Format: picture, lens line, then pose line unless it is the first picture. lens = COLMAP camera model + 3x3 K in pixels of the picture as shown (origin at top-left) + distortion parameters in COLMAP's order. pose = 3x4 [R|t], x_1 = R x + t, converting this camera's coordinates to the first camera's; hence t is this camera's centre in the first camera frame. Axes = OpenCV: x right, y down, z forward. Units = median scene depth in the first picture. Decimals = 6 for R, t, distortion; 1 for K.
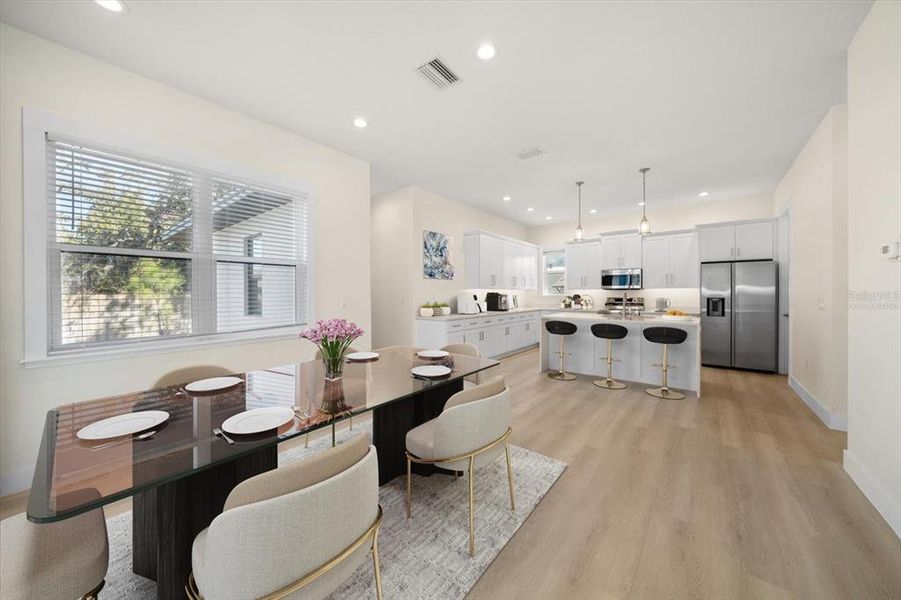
lens RADIAL K [[316.1, 0, 452.5], [0, 316.1, 296.8], [0, 0, 1]] dist [-0.001334, -0.000102]
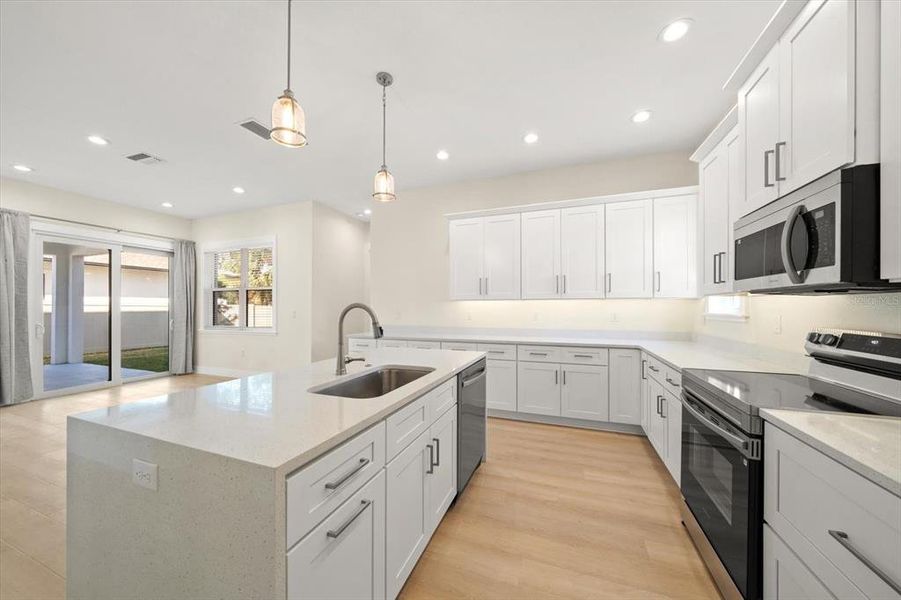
lens RADIAL K [[316.7, 0, 445.4], [0, 316.7, 305.2], [0, 0, 1]] dist [0.000538, -0.000046]
pose [[0.297602, 0.000580, -0.954690, 1.206503], [-0.009605, 0.999951, -0.002387, -0.022388], [0.954642, 0.009880, 0.297593, 1.288707]]
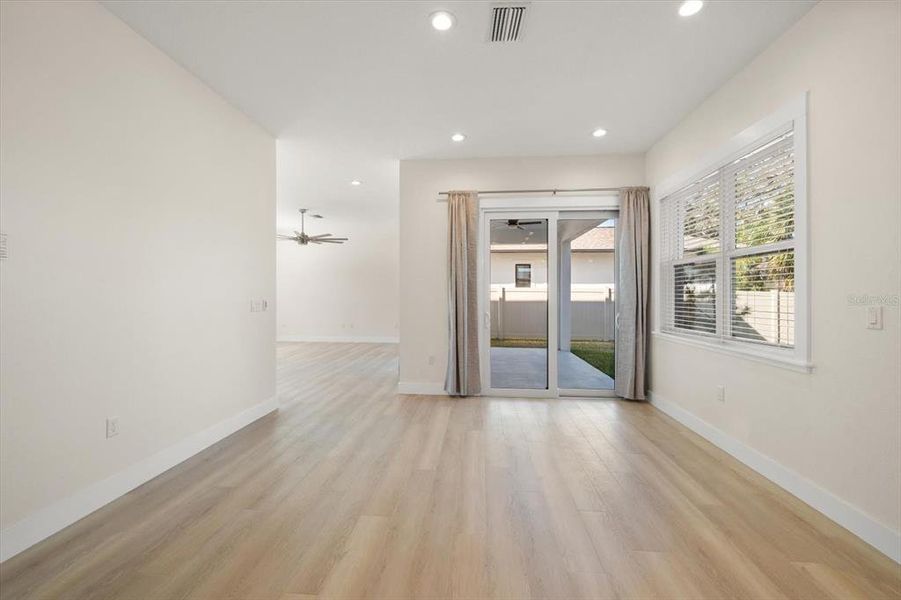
lens RADIAL K [[373.2, 0, 447.3], [0, 373.2, 292.9], [0, 0, 1]] dist [-0.000688, 0.000173]
pose [[-0.832188, 0.003002, -0.554485, 0.417670], [-0.002317, 0.999958, 0.008891, -0.015799], [0.554488, 0.008684, -0.832146, 1.162103]]
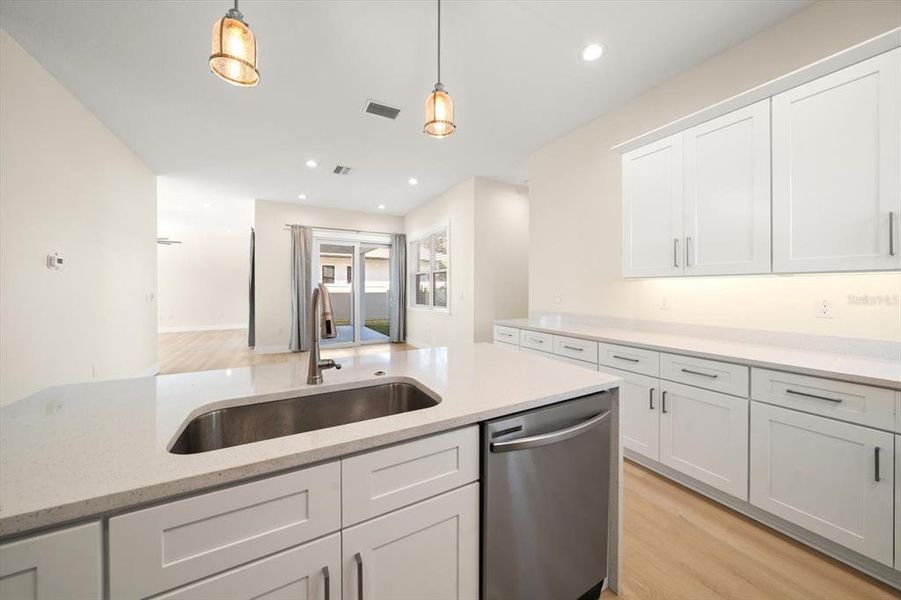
lens RADIAL K [[313.3, 0, 447.3], [0, 313.3, 288.2], [0, 0, 1]] dist [-0.000874, -0.000086]
pose [[-0.387151, 0.006034, -0.921997, 0.956350], [-0.006166, 0.999939, 0.009133, -0.024066], [0.921996, 0.009221, -0.387090, 1.546055]]
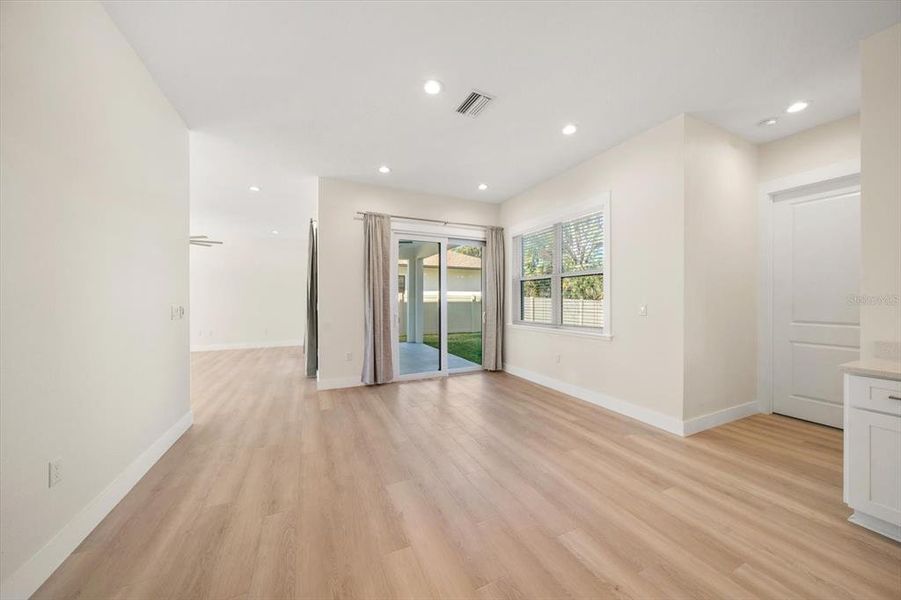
lens RADIAL K [[310.9, 0, 450.2], [0, 310.9, 301.0], [0, 0, 1]] dist [-0.002192, -0.000188]
pose [[-0.447483, 0.010630, -0.894229, 0.669715], [-0.004996, 0.999884, 0.014386, -0.014165], [0.894279, 0.010905, -0.447378, 0.964264]]
